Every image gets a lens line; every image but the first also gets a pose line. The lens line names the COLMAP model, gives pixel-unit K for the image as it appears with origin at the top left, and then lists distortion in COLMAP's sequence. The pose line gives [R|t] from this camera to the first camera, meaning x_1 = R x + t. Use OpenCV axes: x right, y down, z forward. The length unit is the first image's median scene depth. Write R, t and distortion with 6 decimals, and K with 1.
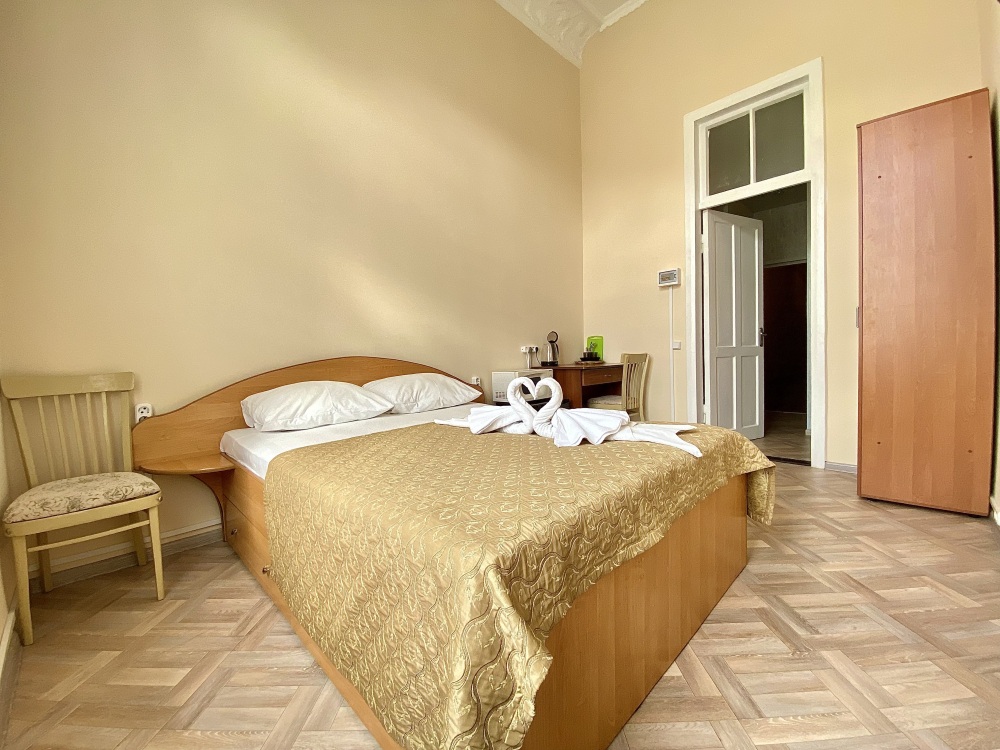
lens RADIAL K [[402.0, 0, 498.2], [0, 402.0, 367.1], [0, 0, 1]] dist [0.000036, -0.007497]
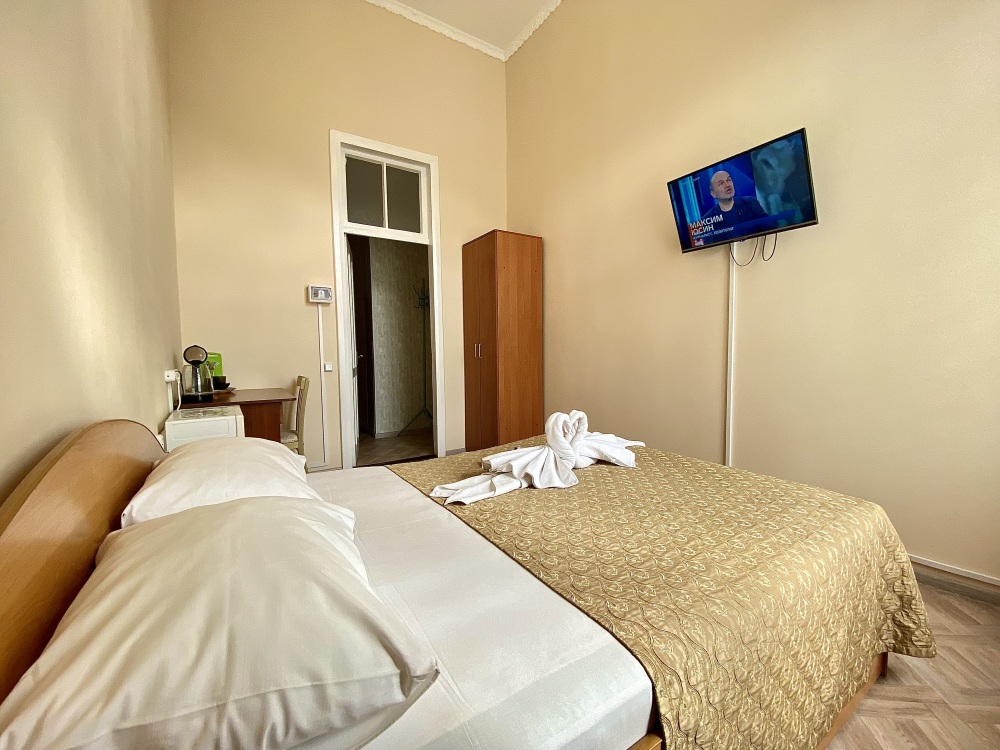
lens RADIAL K [[402.6, 0, 500.0], [0, 402.6, 375.0], [0, 0, 1]] dist [0.013848, -0.013107]
pose [[0.204072, -0.027884, 0.978559, -0.484136], [0.049617, 0.998604, 0.018108, -0.040165], [-0.977698, 0.044858, 0.205171, 0.493105]]
